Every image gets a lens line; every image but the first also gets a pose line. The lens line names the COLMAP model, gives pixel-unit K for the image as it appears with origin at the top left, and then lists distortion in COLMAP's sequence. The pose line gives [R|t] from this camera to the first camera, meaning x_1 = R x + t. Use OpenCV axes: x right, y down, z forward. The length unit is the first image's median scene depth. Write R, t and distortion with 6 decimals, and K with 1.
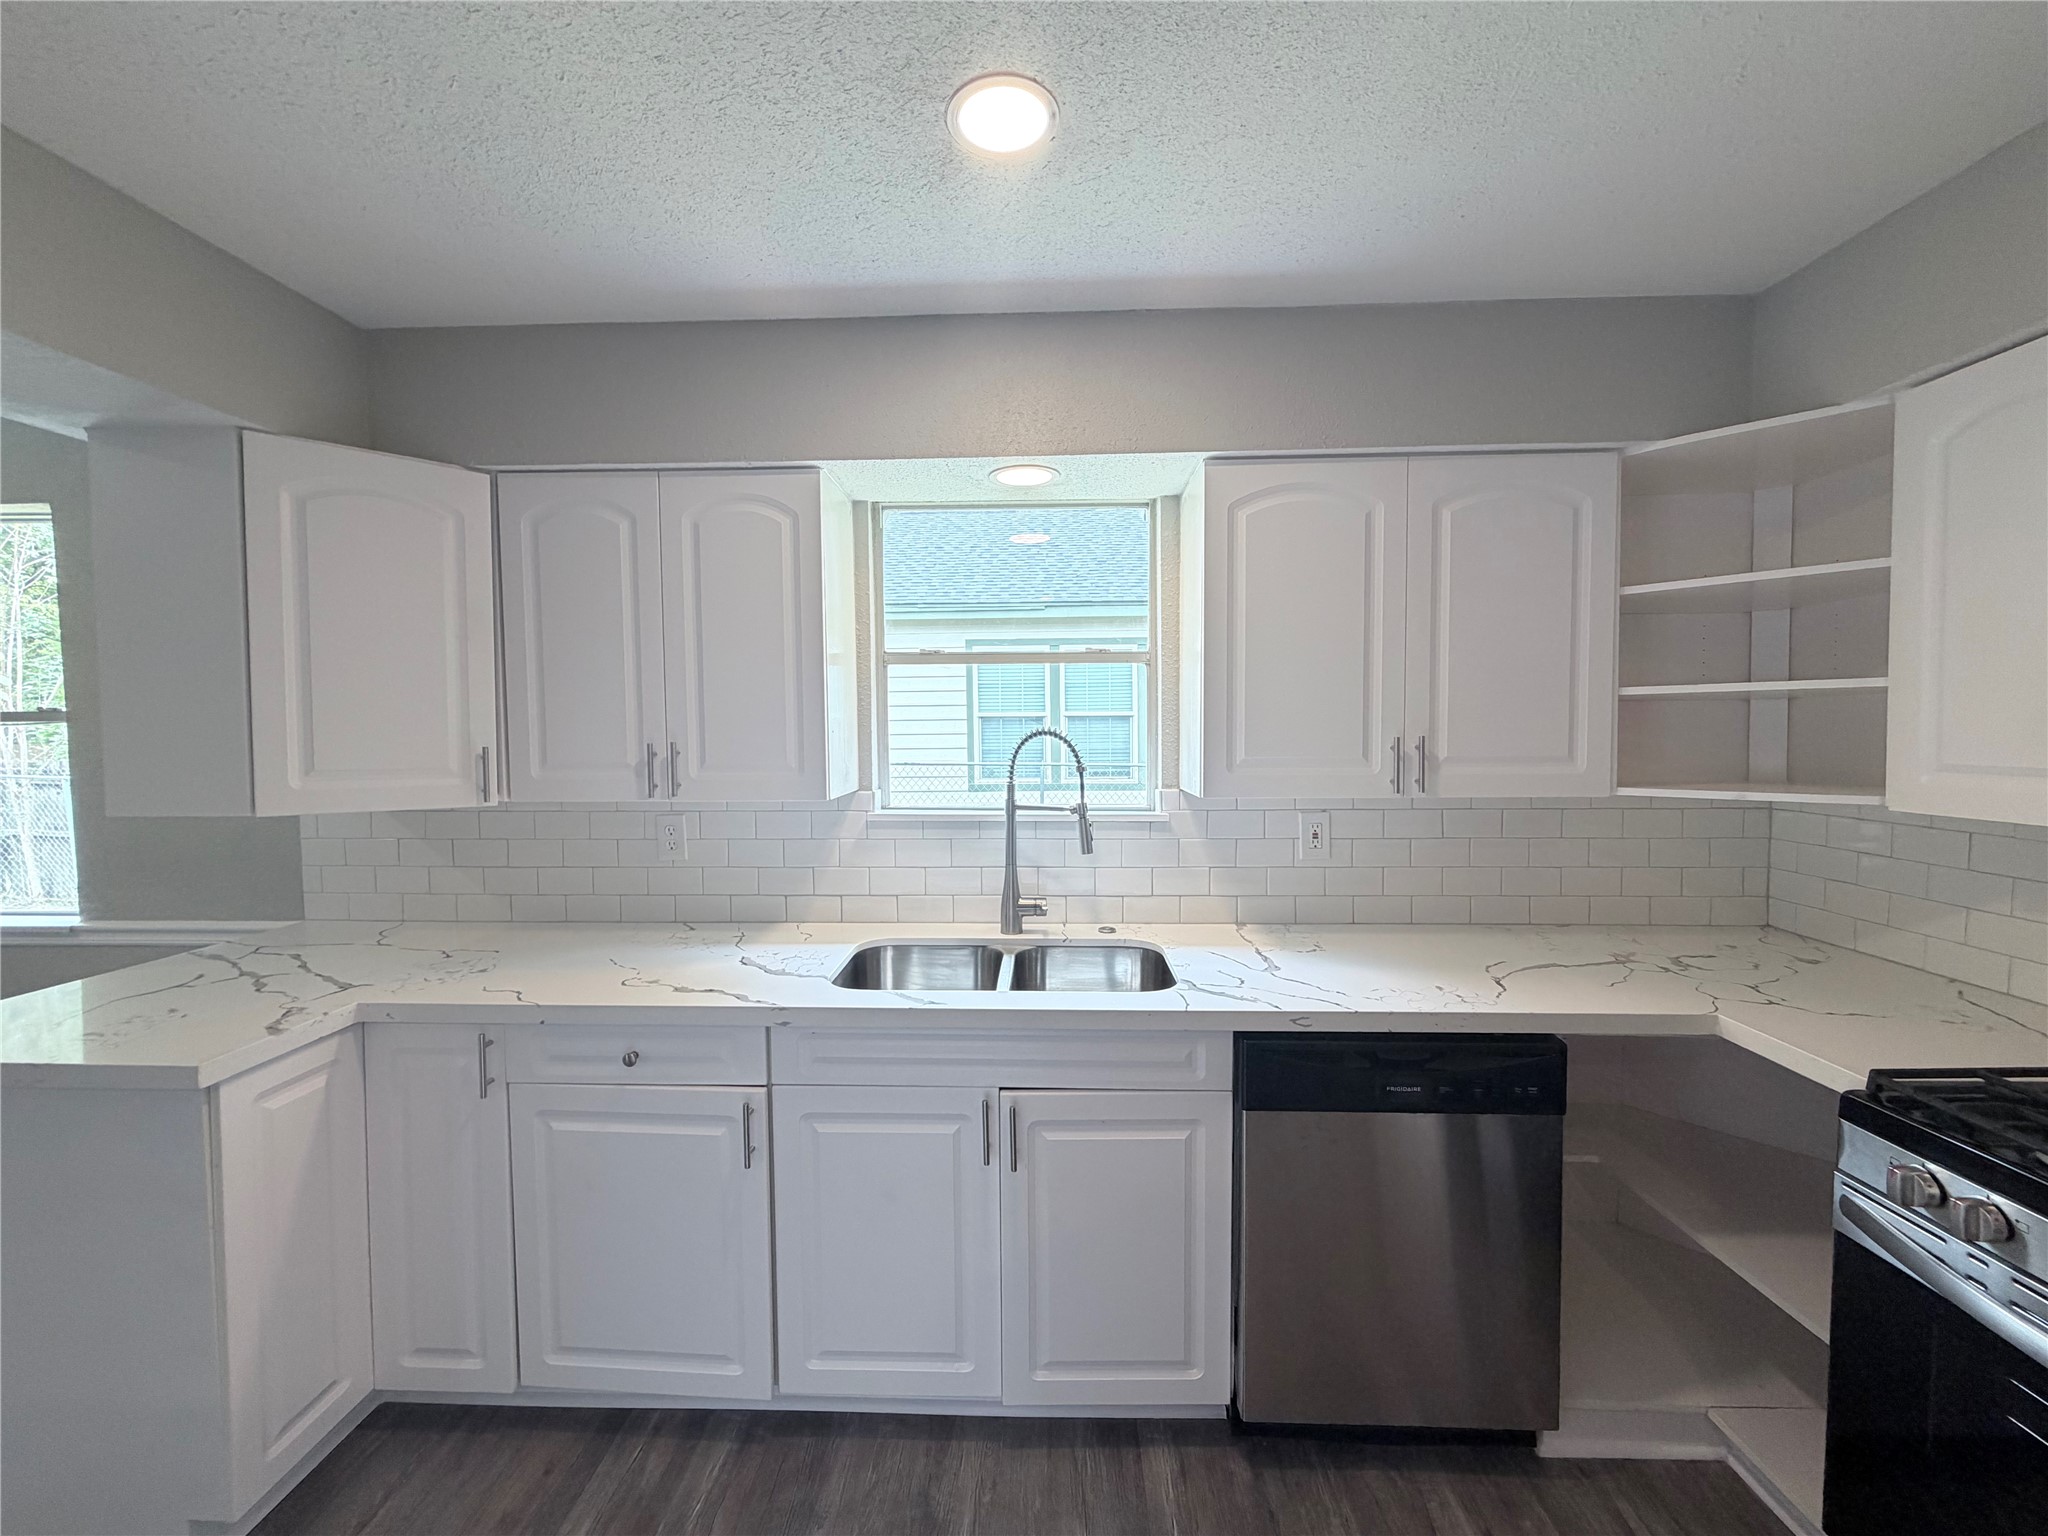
lens RADIAL K [[853.0, 0, 1024.0], [0, 853.0, 768.0], [0, 0, 1]] dist [-0.001939, -0.000330]
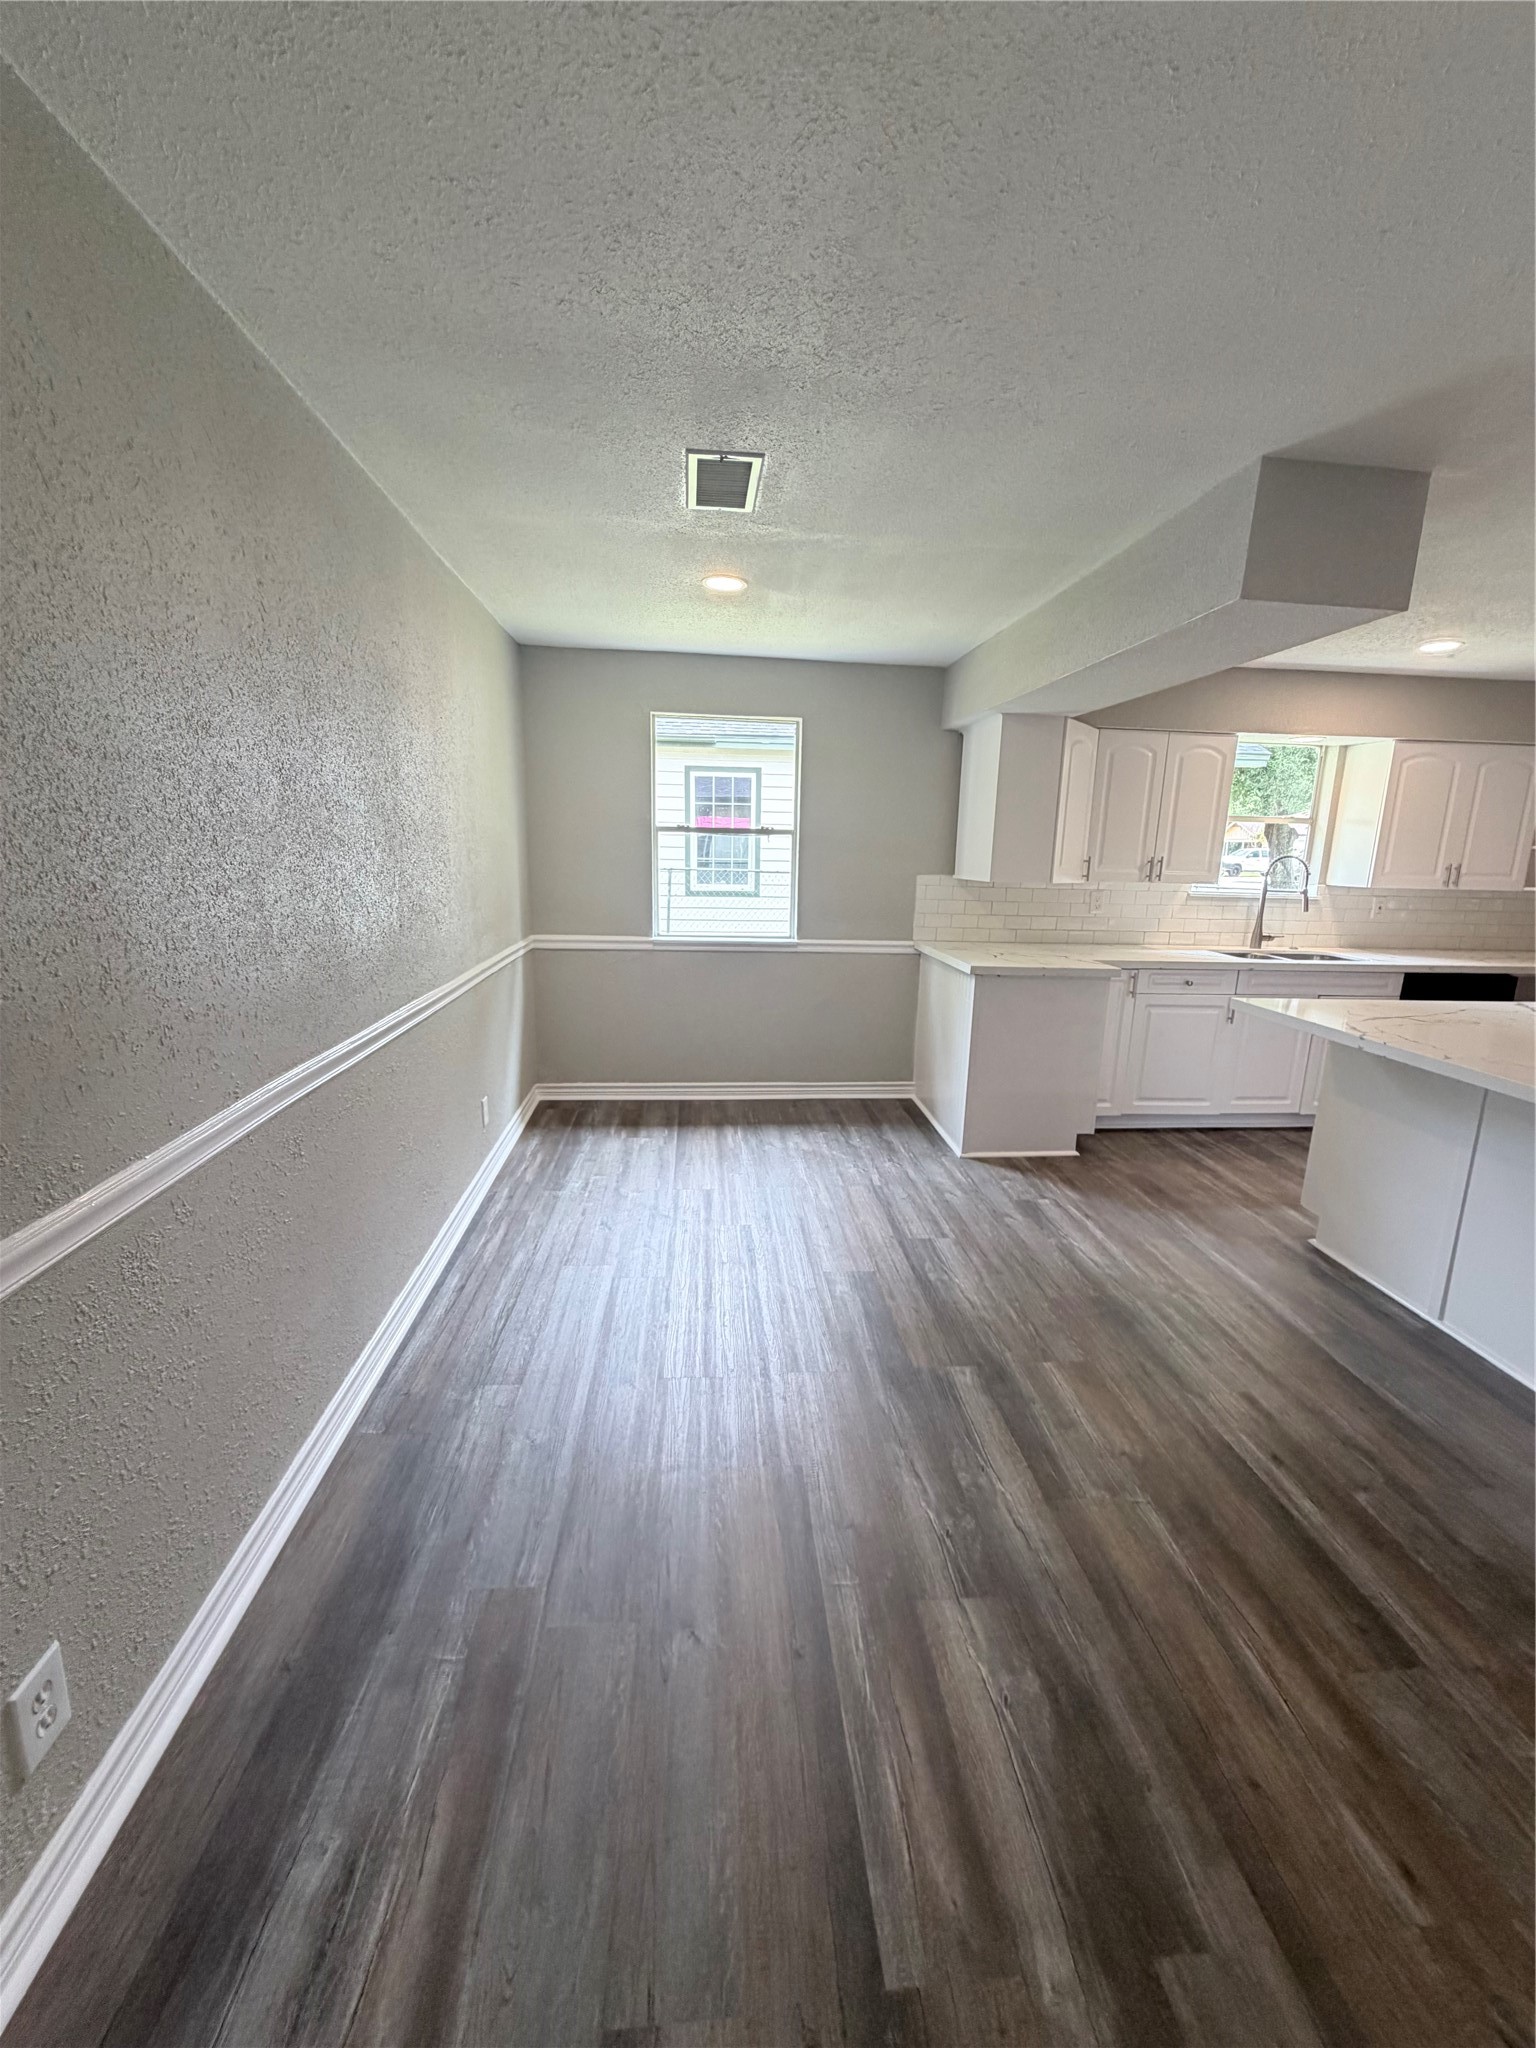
lens RADIAL K [[853.0, 0, 768.0], [0, 853.0, 1024.0], [0, 0, 1]] dist [-0.001939, -0.000330]
pose [[0.992219, 0.002410, 0.124483, -1.990055], [-0.023611, 0.985312, 0.169123, 0.054263], [-0.122247, -0.170746, 0.977702, -1.343688]]
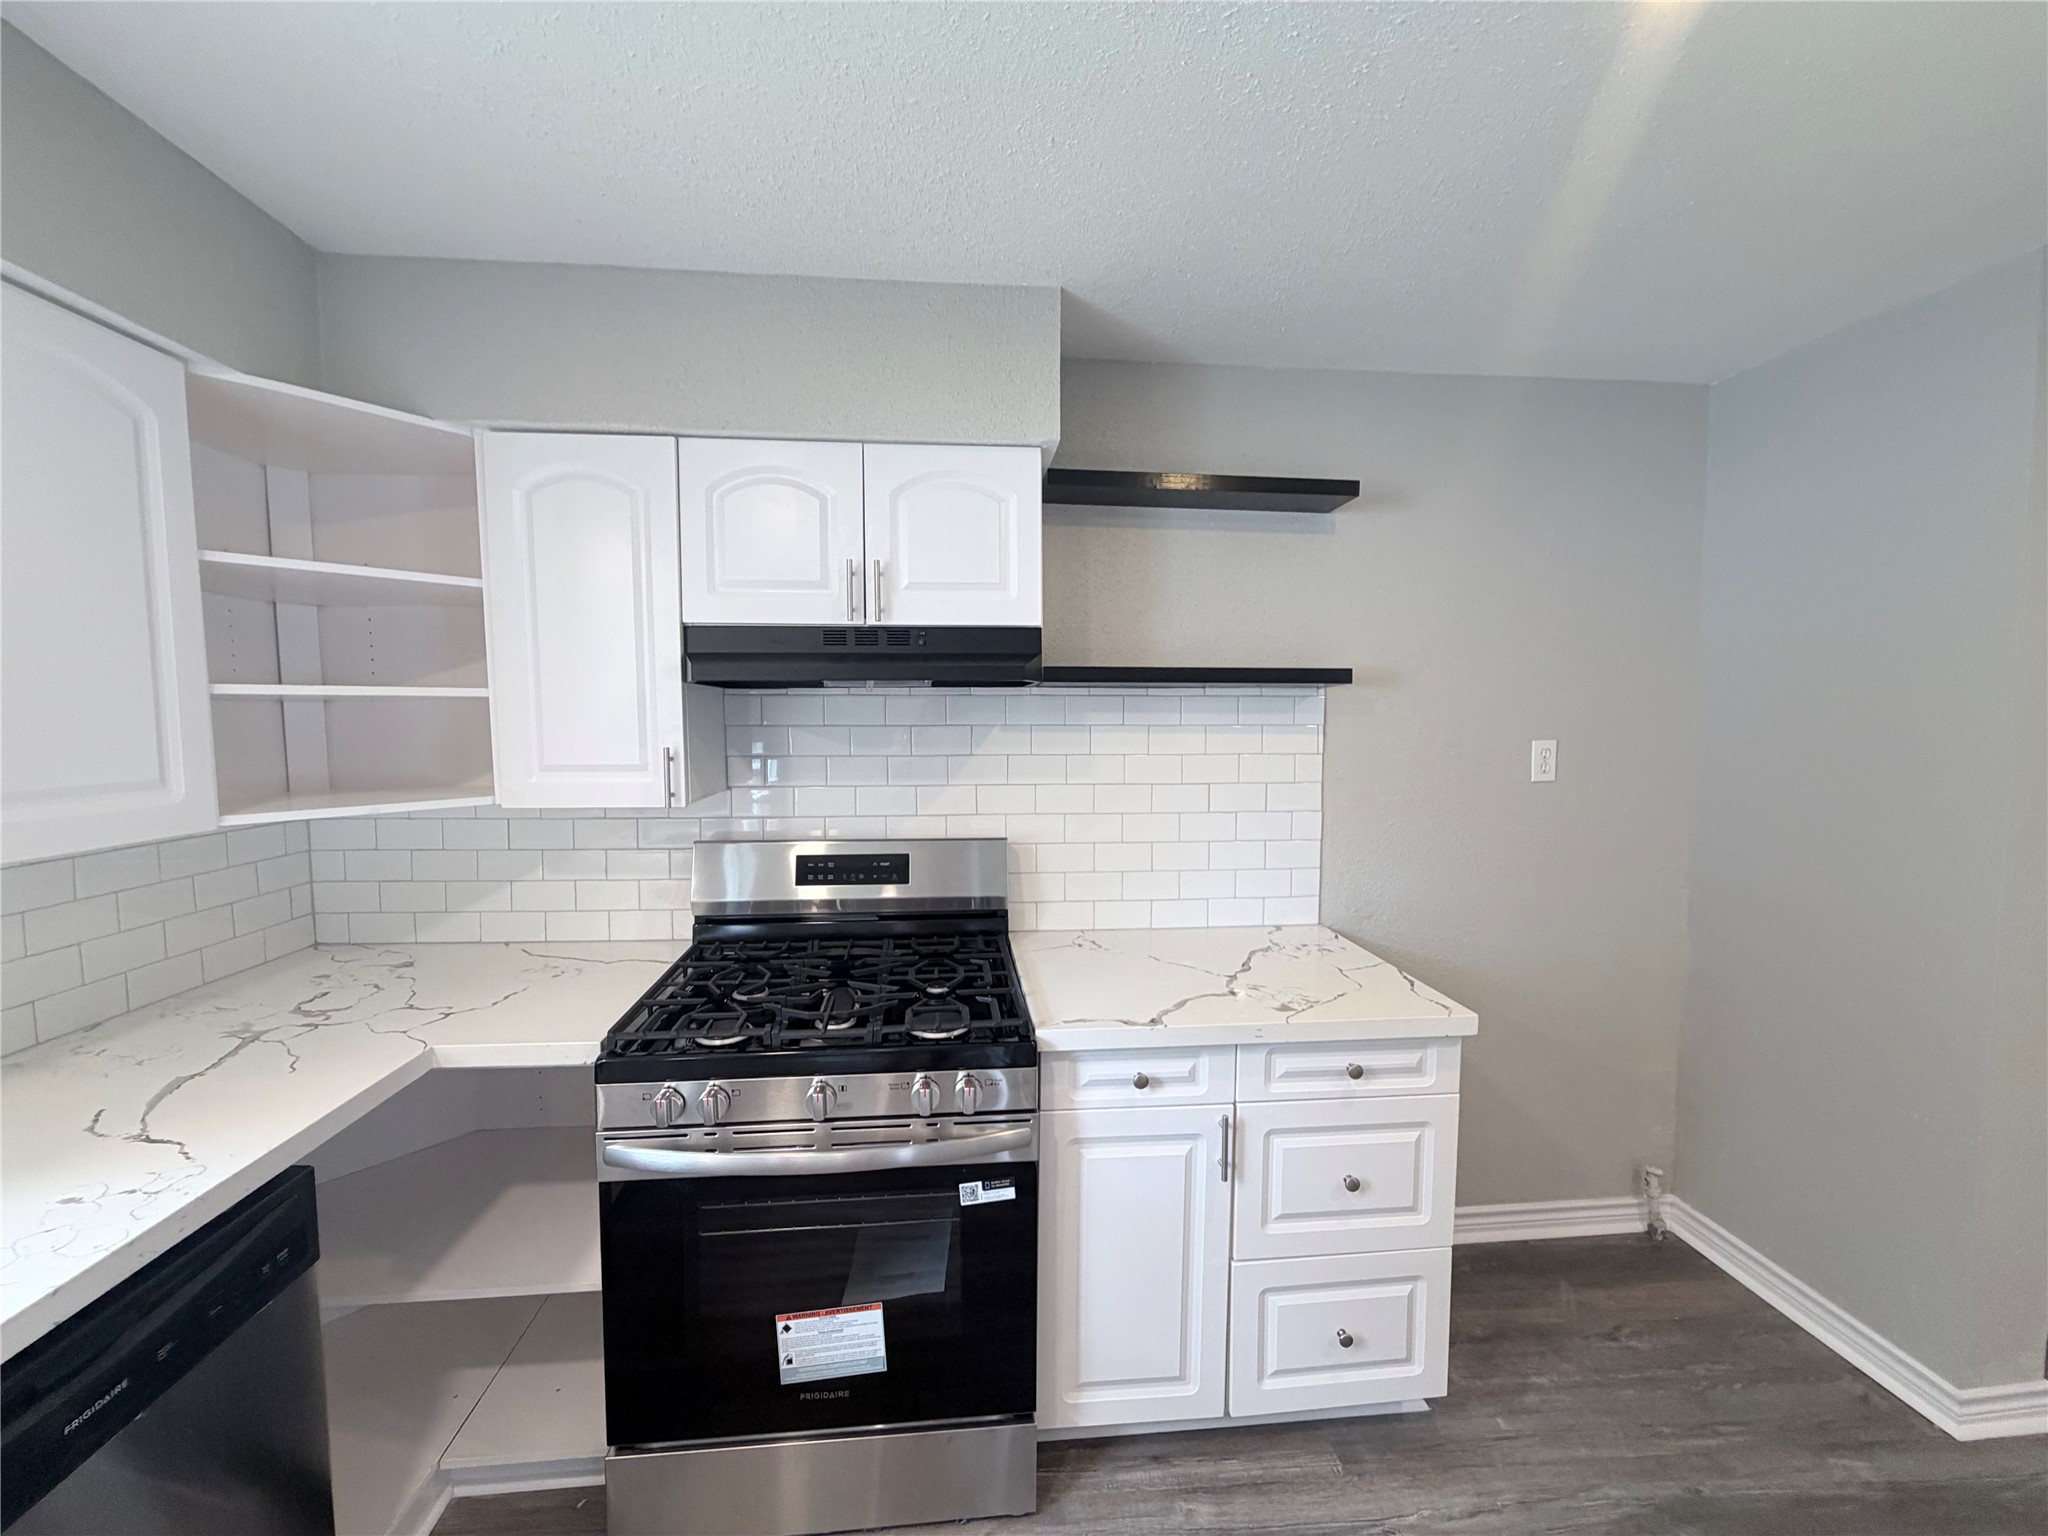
lens RADIAL K [[809.9, 0, 1024.0], [0, 809.9, 768.0], [0, 0, 1]] dist [0.000478, -0.000012]
pose [[-0.118116, -0.057367, 0.991341, -0.100532], [0.046607, 0.996909, 0.063242, -0.032542], [-0.991905, 0.053673, -0.115078, 0.375804]]
